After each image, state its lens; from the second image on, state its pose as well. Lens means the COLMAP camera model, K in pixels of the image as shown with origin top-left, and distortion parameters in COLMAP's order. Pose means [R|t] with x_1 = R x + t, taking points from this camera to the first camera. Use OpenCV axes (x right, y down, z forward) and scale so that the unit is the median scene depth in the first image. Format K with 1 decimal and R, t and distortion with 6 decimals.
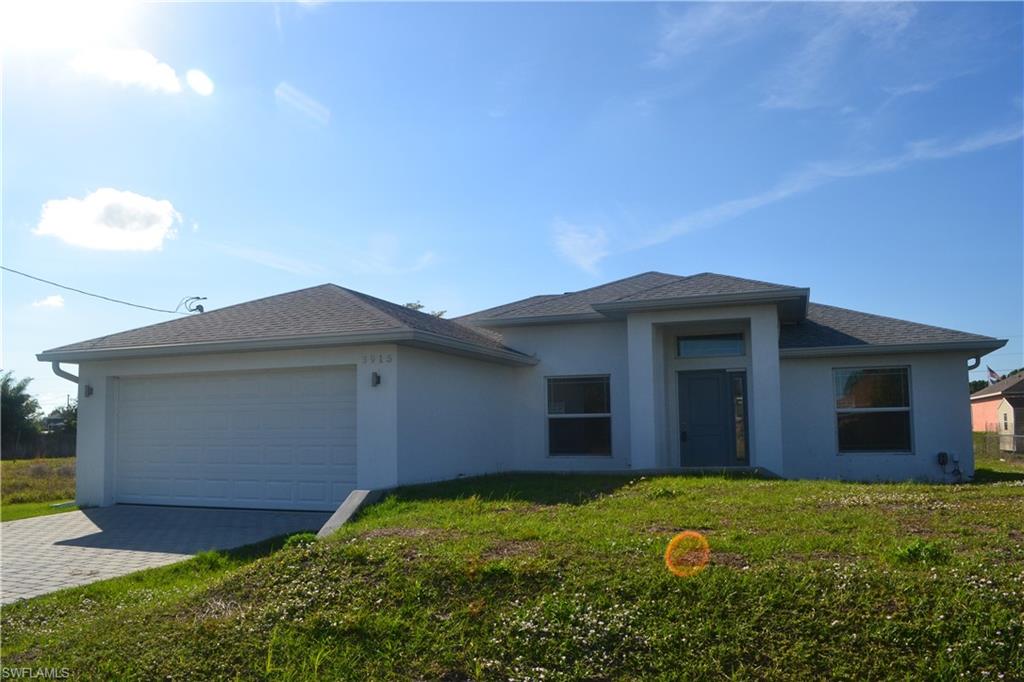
lens RADIAL K [[817.4, 0, 545.4], [0, 817.4, 363.0], [0, 0, 1]] dist [-0.085731, -0.003395]
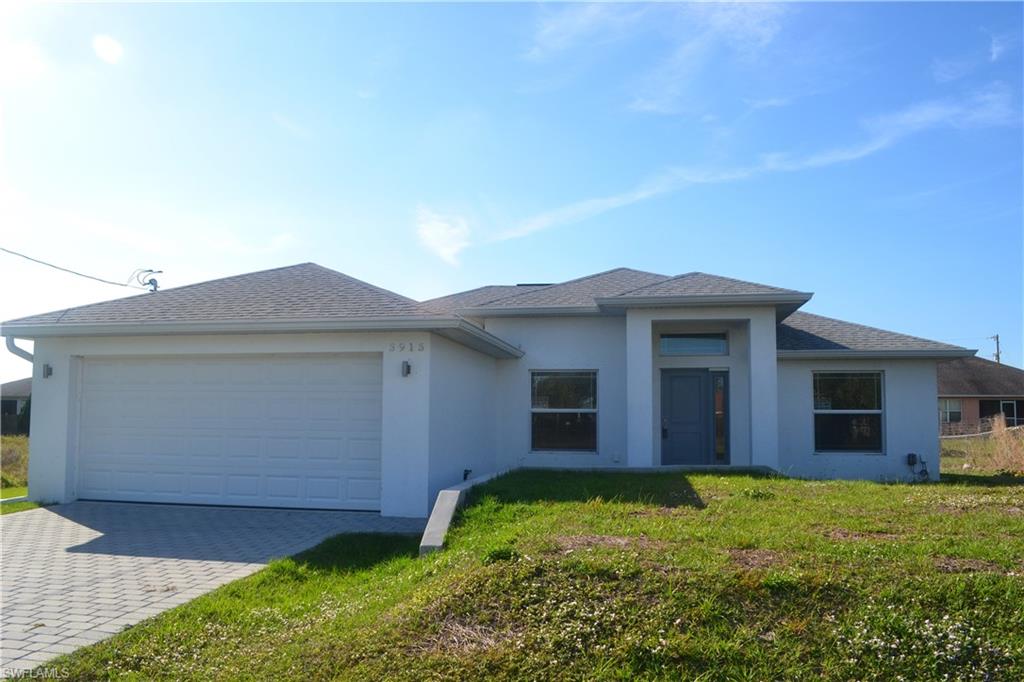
lens RADIAL K [[817.4, 0, 545.4], [0, 817.4, 363.0], [0, 0, 1]] dist [-0.085731, -0.003395]
pose [[0.983730, 0.032526, 0.176686, -0.162041], [-0.034463, 0.999375, 0.007905, 0.000214], [-0.176319, -0.013866, 0.984235, 0.038739]]
